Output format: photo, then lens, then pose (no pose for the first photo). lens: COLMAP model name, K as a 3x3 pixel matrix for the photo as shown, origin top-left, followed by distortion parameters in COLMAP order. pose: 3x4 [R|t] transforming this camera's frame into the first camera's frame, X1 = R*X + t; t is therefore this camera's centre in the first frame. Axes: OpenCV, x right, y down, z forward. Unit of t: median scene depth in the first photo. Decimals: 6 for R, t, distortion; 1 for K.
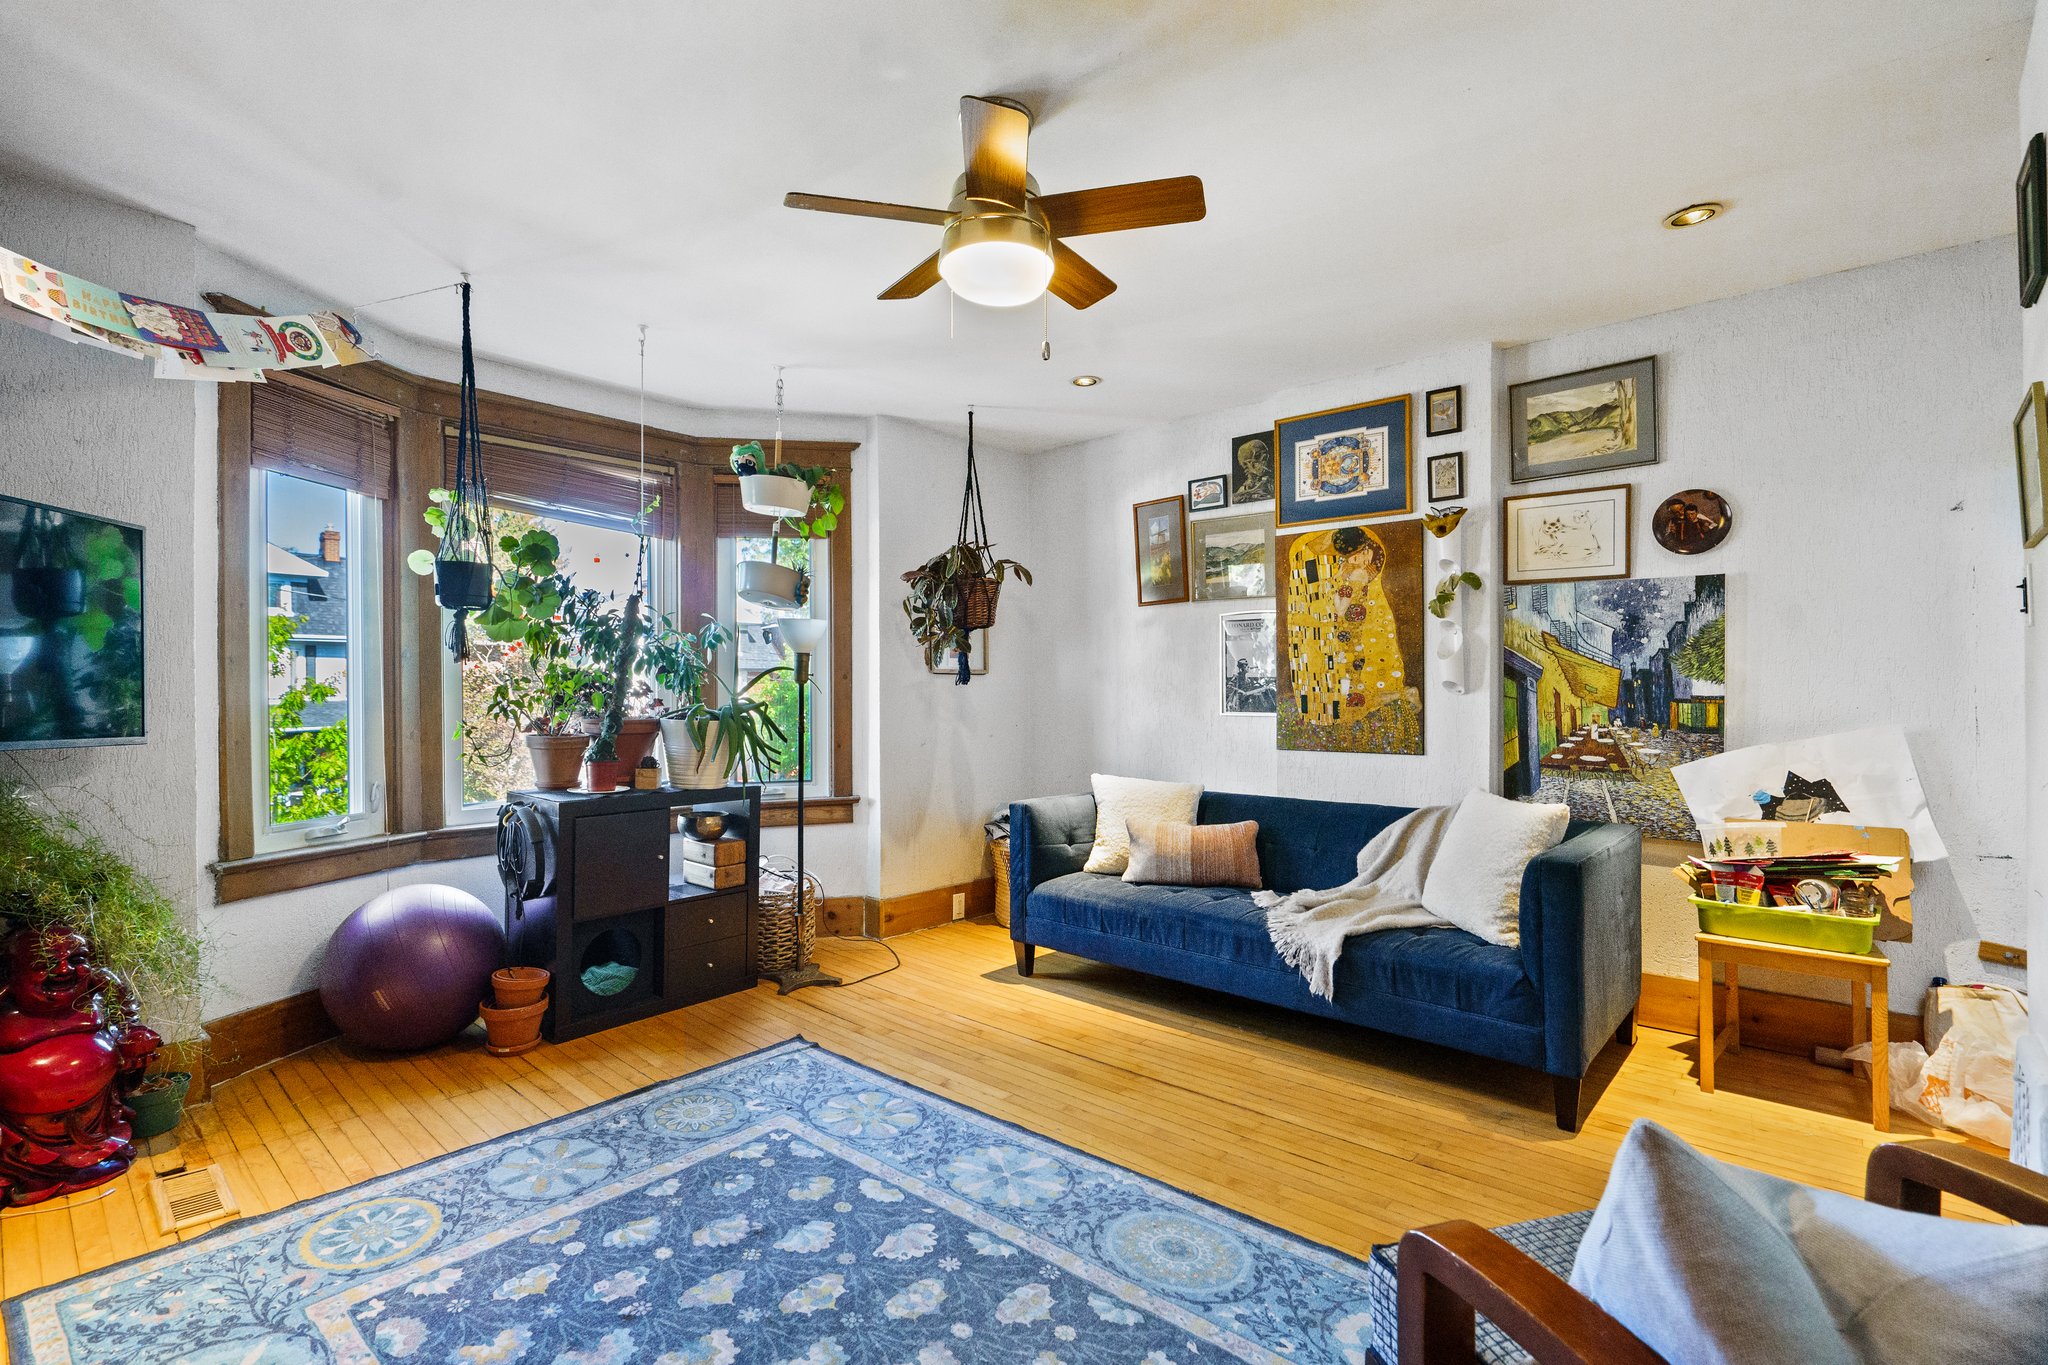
lens RADIAL K [[929.2, 0, 1022.2], [0, 929.2, 679.4], [0, 0, 1]] dist [-0.007328, 0.002439]
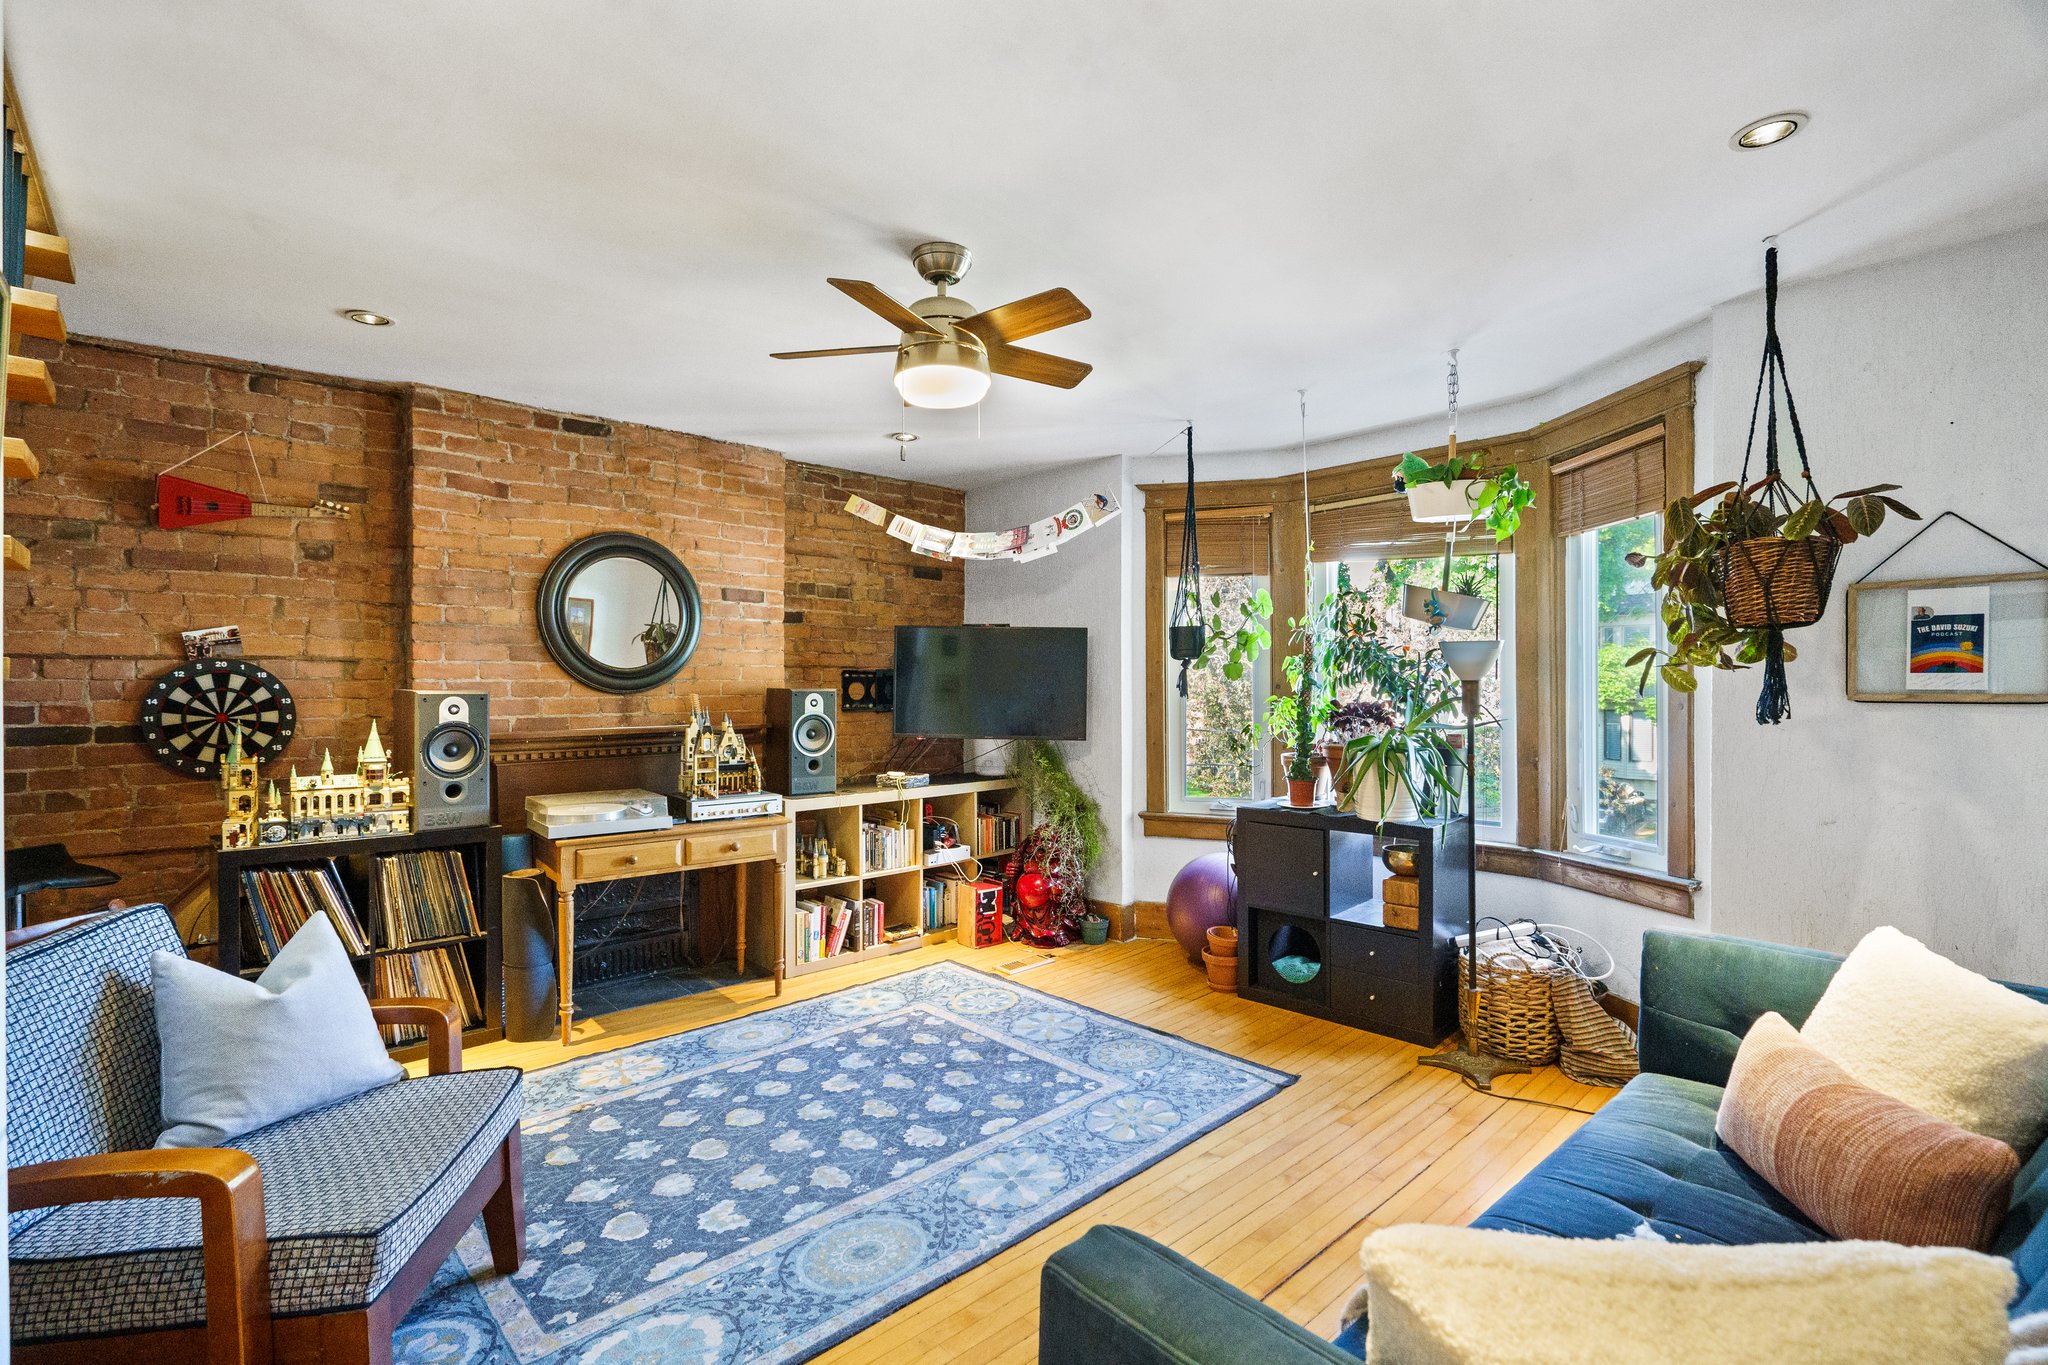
lens RADIAL K [[929.2, 0, 1015.5], [0, 929.2, 698.2], [0, 0, 1]] dist [-0.007328, 0.002439]
pose [[-0.106088, 0.009766, -0.994309, 0.689601], [0.016073, 0.999838, 0.008106, -0.027405], [0.994227, -0.015122, -0.106227, 0.730476]]
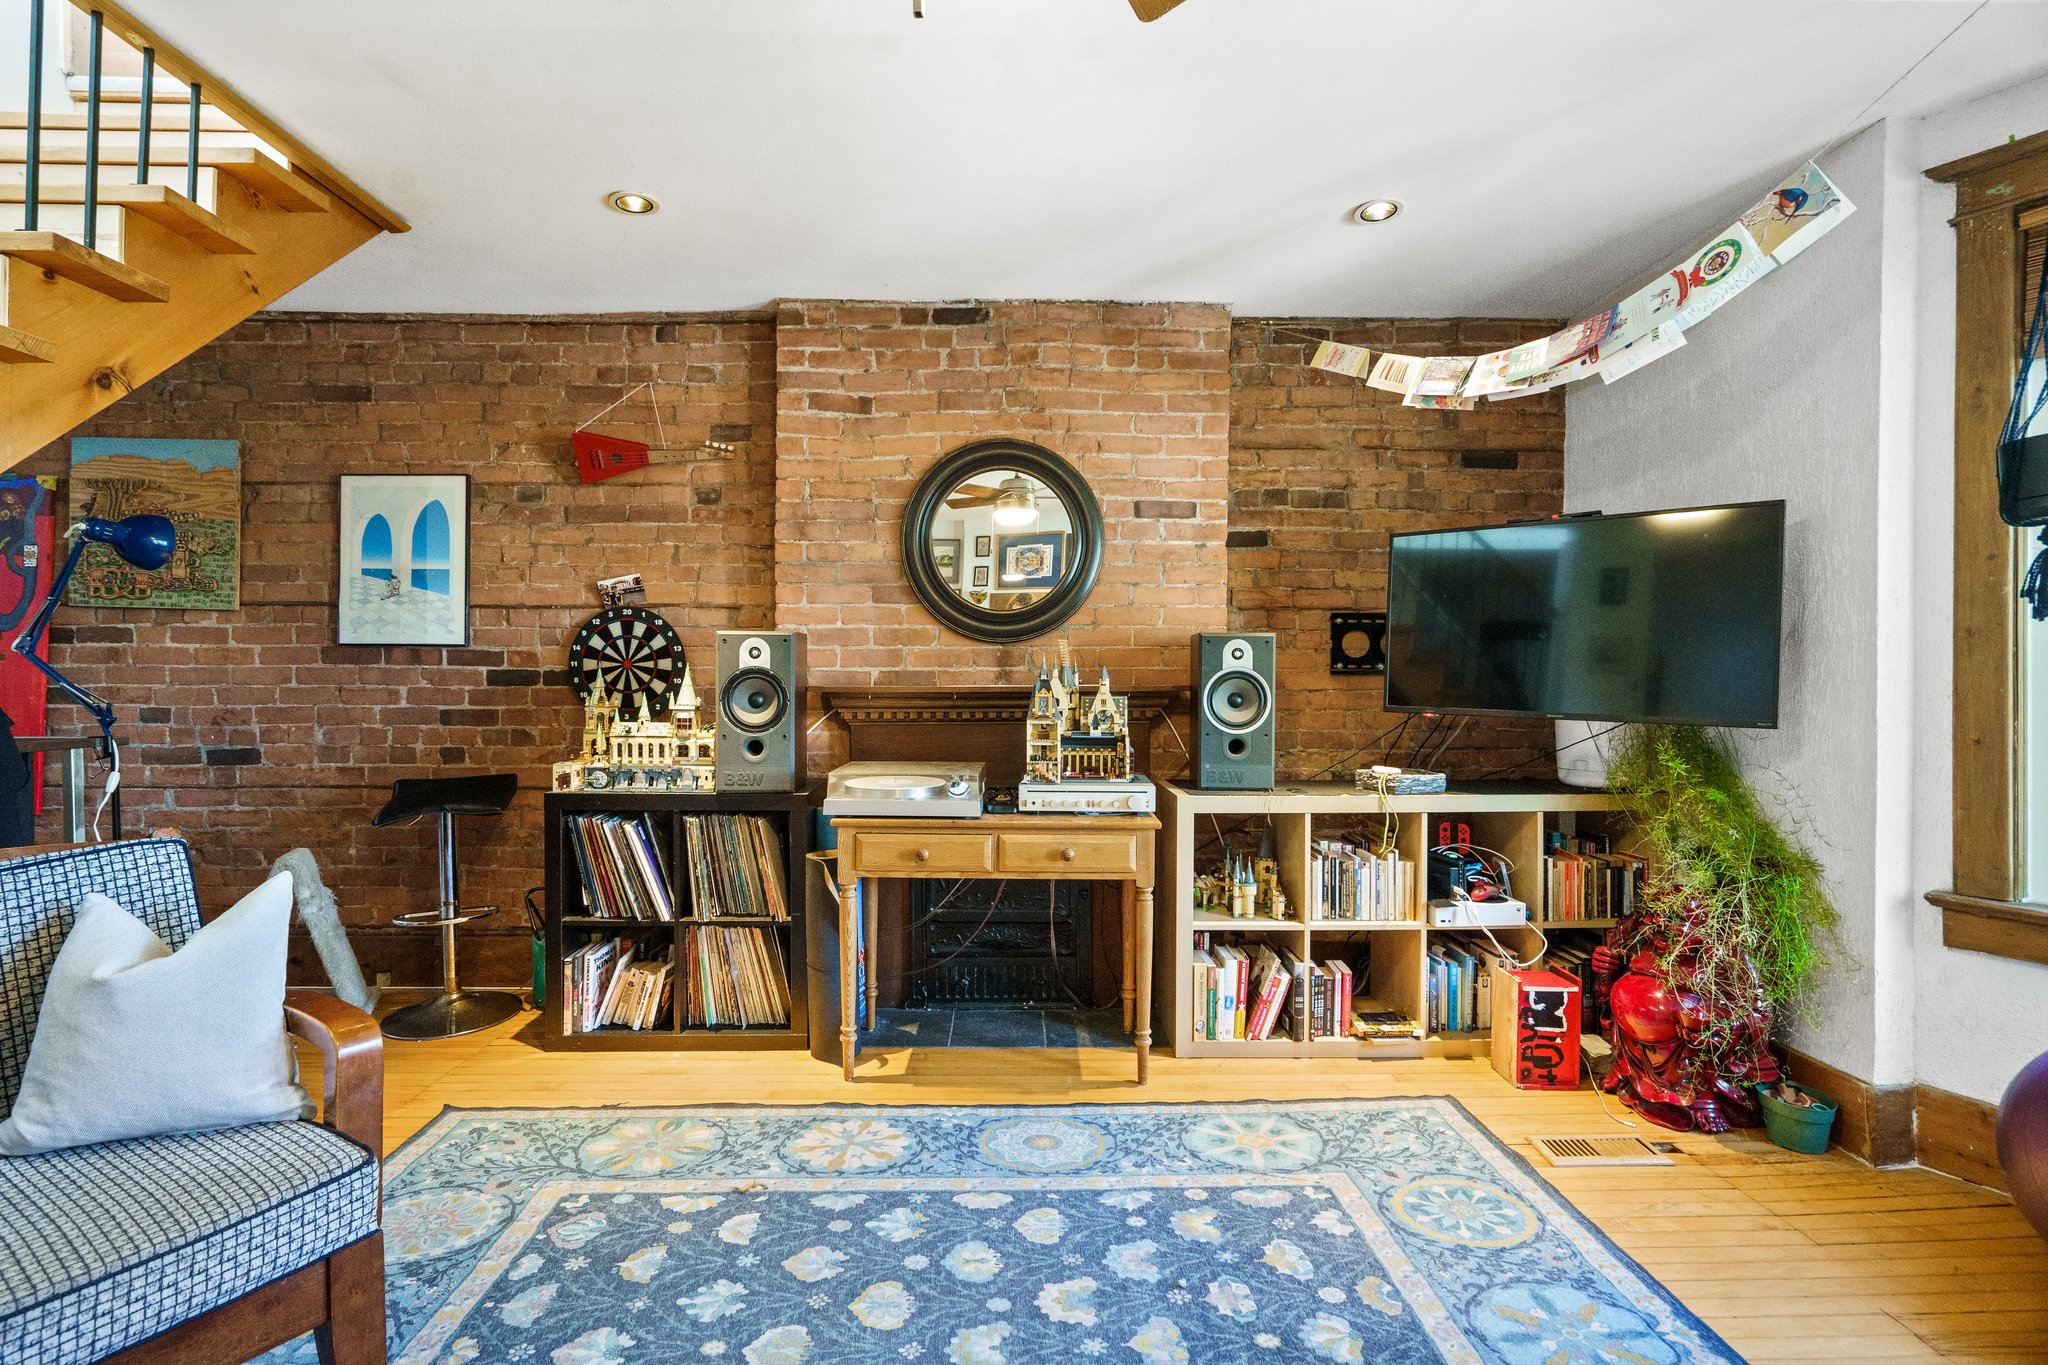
lens RADIAL K [[929.2, 0, 1015.9], [0, 929.2, 687.9], [0, 0, 1]] dist [-0.007328, 0.002439]
pose [[-0.744604, 0.000361, -0.667506, 0.188393], [0.004834, 0.999977, -0.004851, 0.018098], [0.667489, -0.006839, -0.744588, 0.816410]]
